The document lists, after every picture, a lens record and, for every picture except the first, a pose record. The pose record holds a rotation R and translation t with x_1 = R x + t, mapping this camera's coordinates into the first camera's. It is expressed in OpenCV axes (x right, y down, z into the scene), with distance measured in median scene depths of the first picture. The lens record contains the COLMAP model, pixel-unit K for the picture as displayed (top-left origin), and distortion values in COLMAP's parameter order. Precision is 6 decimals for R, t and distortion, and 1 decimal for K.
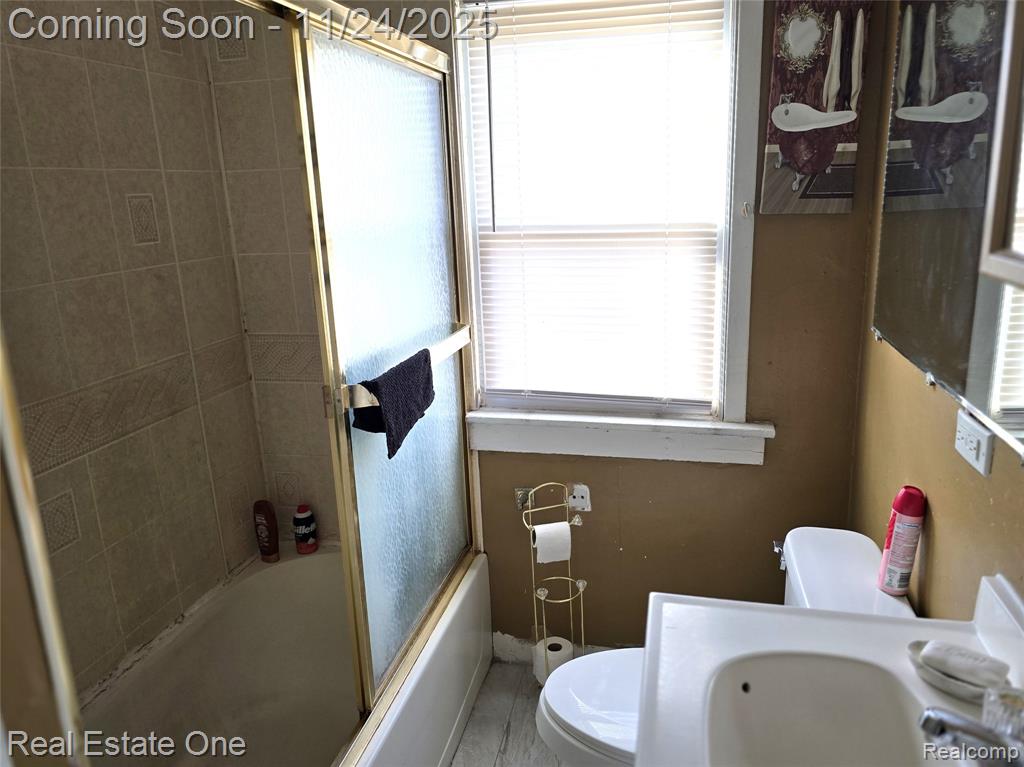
lens RADIAL K [[749.8, 0, 511.6], [0, 749.8, 371.5], [0, 0, 1]] dist [0.070946, -0.071409]
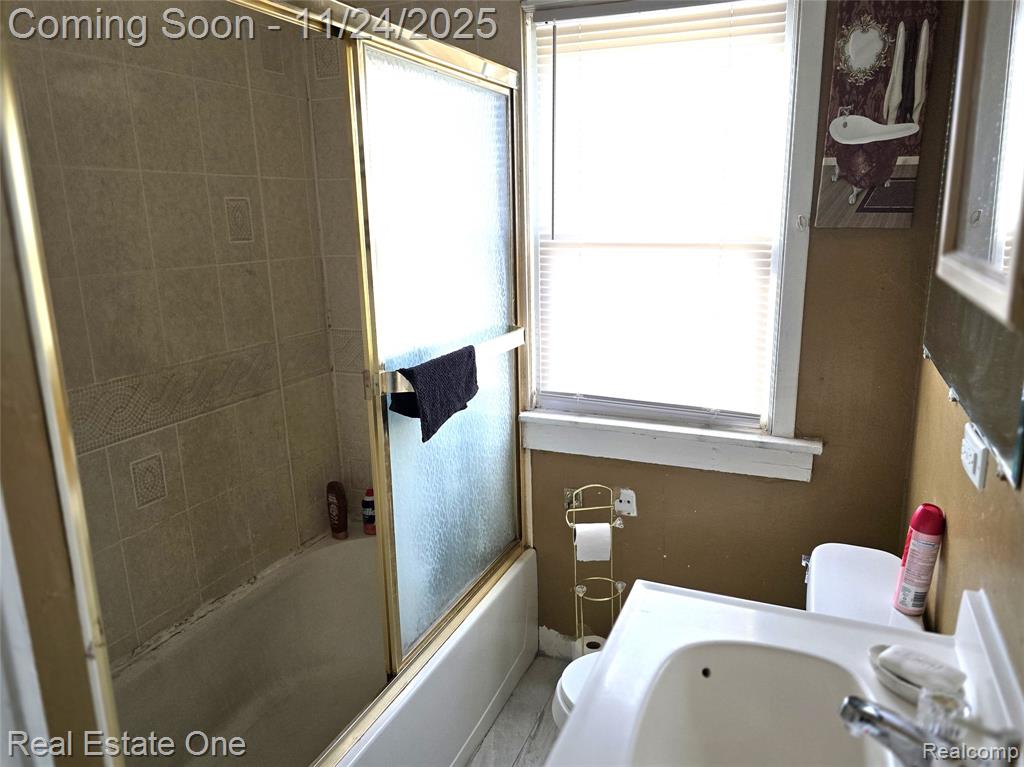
lens RADIAL K [[742.3, 0, 512.0], [0, 742.3, 383.5], [0, 0, 1]] dist [0.074411, -0.070182]
pose [[0.986287, 0.056157, -0.155194, 0.098310], [-0.057378, 0.998347, -0.003393, 0.021848], [0.154747, 0.012251, 0.987878, -0.031311]]
